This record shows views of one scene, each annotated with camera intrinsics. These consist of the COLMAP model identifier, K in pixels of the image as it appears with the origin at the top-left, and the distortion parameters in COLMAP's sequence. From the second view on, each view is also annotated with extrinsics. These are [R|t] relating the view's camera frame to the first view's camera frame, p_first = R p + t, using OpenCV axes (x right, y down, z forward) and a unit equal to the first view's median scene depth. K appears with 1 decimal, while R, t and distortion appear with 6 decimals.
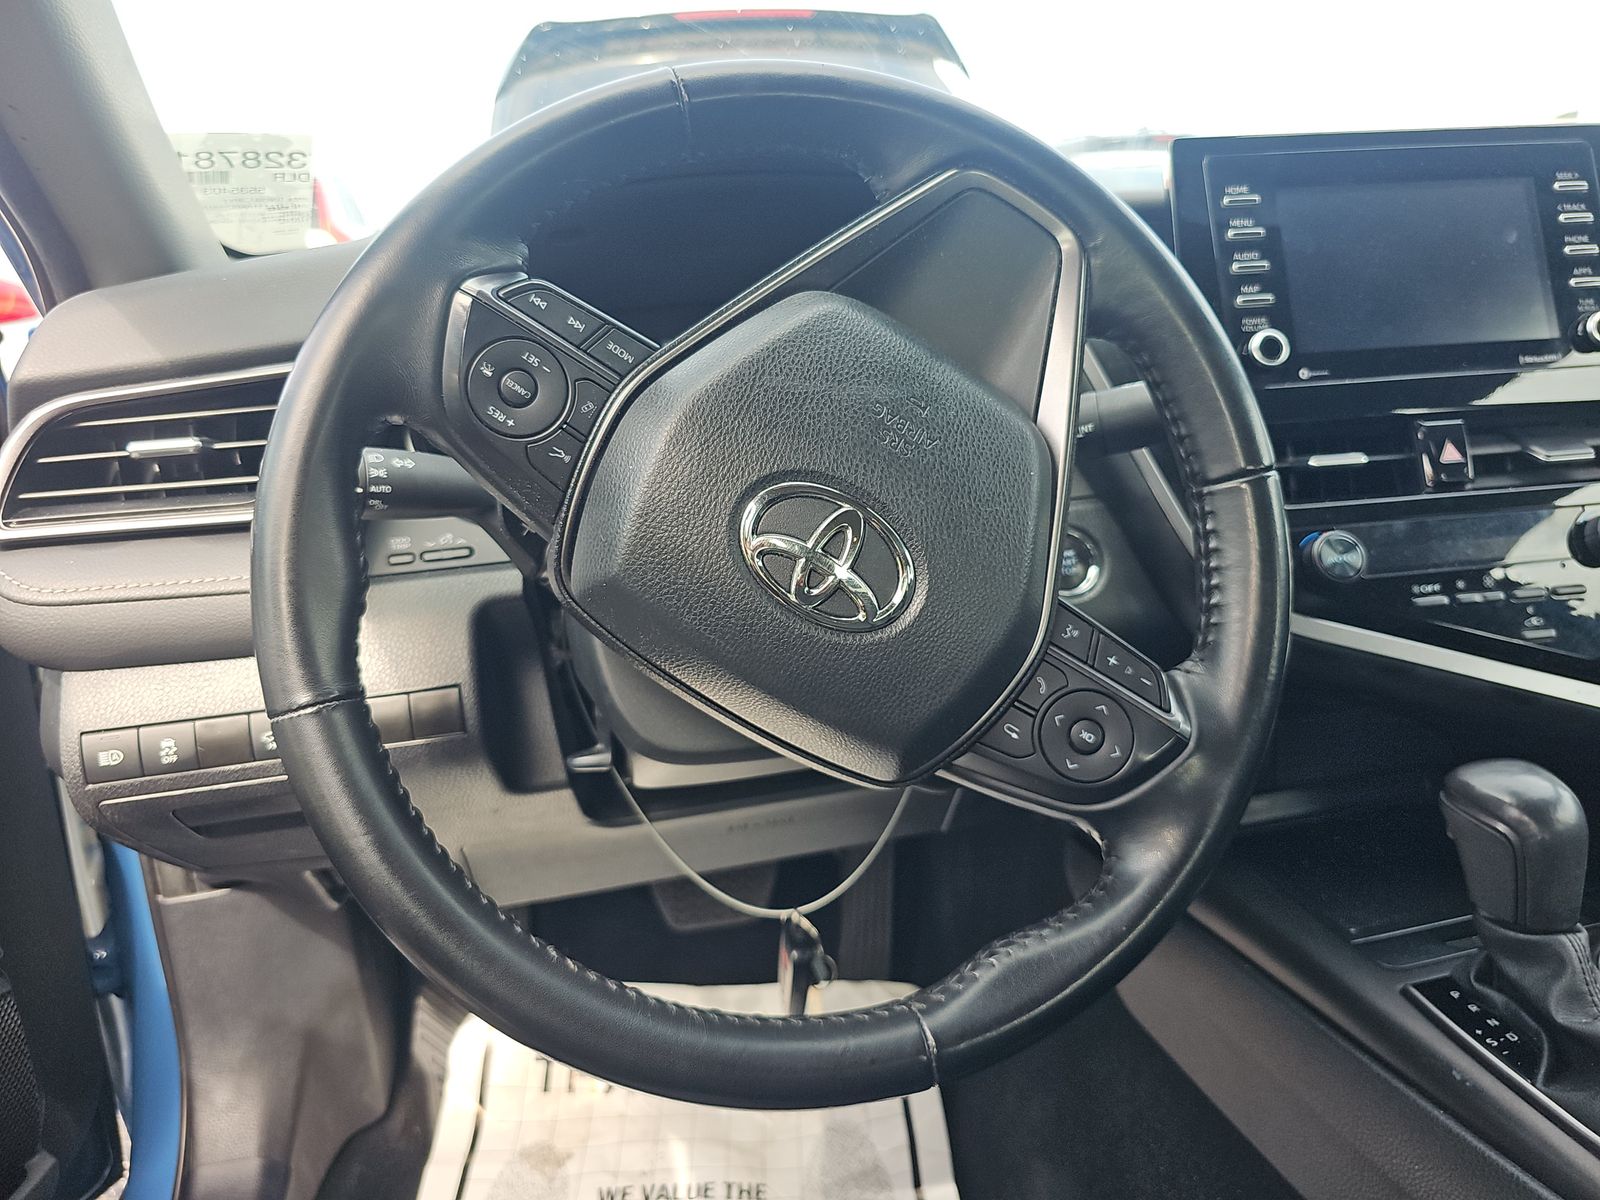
lens RADIAL K [[1081.8, 0, 799.2], [0, 1081.8, 580.0], [0, 0, 1]] dist [-0.009919, -0.004312]
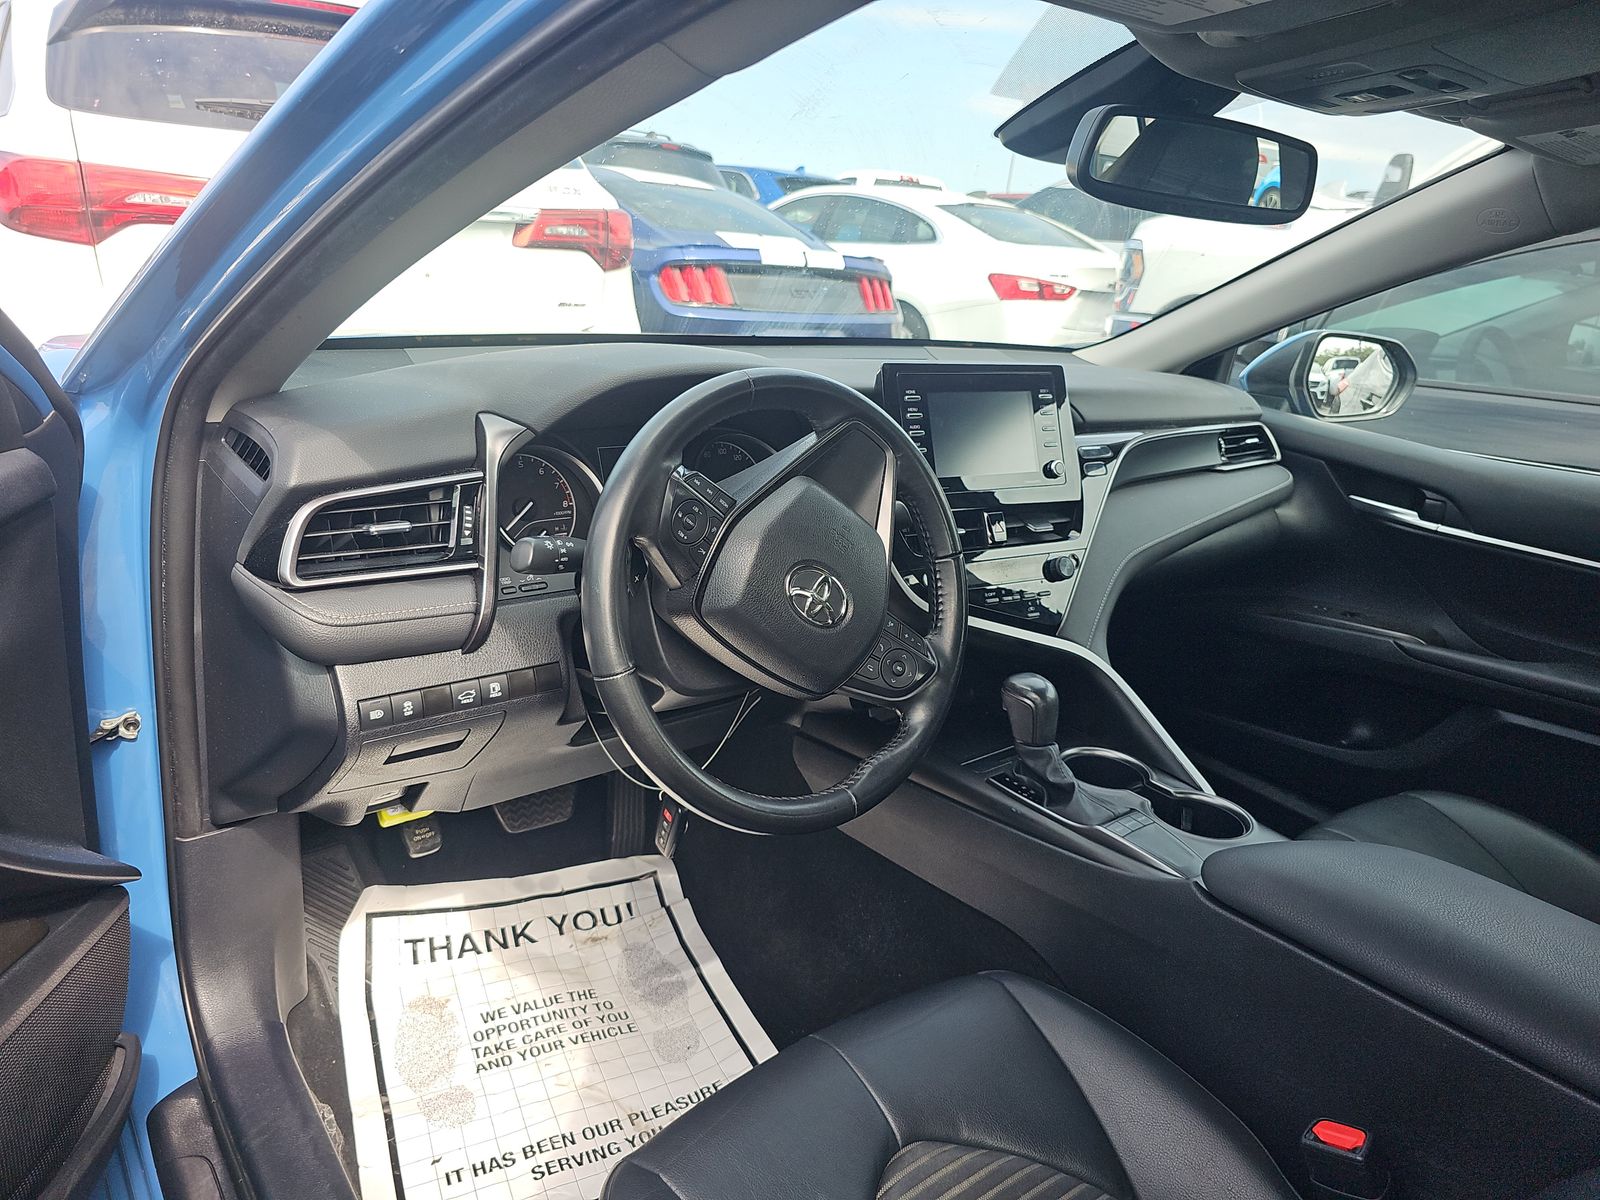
lens RADIAL K [[1064.2, 0, 798.4], [0, 1064.2, 587.1], [0, 0, 1]] dist [0.029434, -0.031779]
pose [[0.890359, -0.016642, 0.454955, -0.811845], [-0.000724, 0.999279, 0.037969, -0.099309], [-0.455259, -0.034135, 0.889705, -0.789238]]
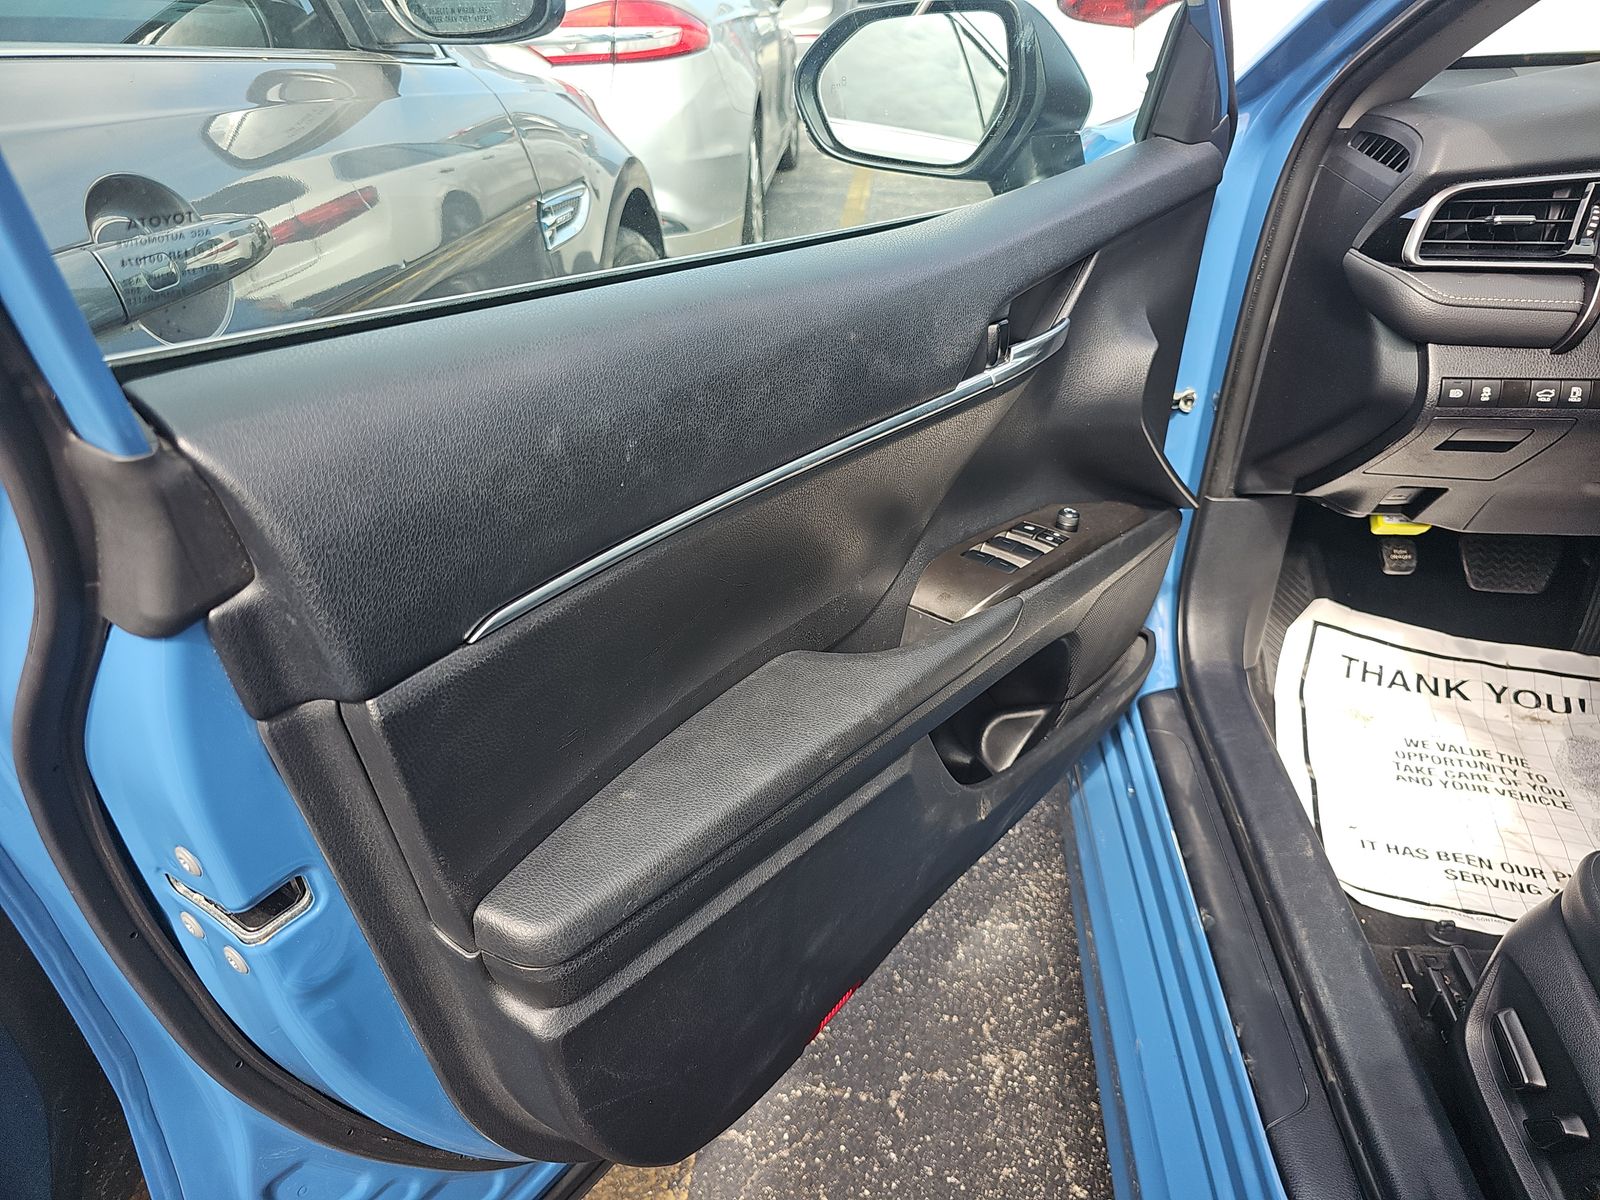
lens RADIAL K [[1064.2, 0, 798.4], [0, 1064.2, 587.1], [0, 0, 1]] dist [0.029434, -0.031779]
pose [[0.949082, 0.181850, -0.257244, -1.183690], [-0.117687, 0.962115, 0.245938, 0.166104], [0.292221, -0.203141, 0.934527, -1.132535]]
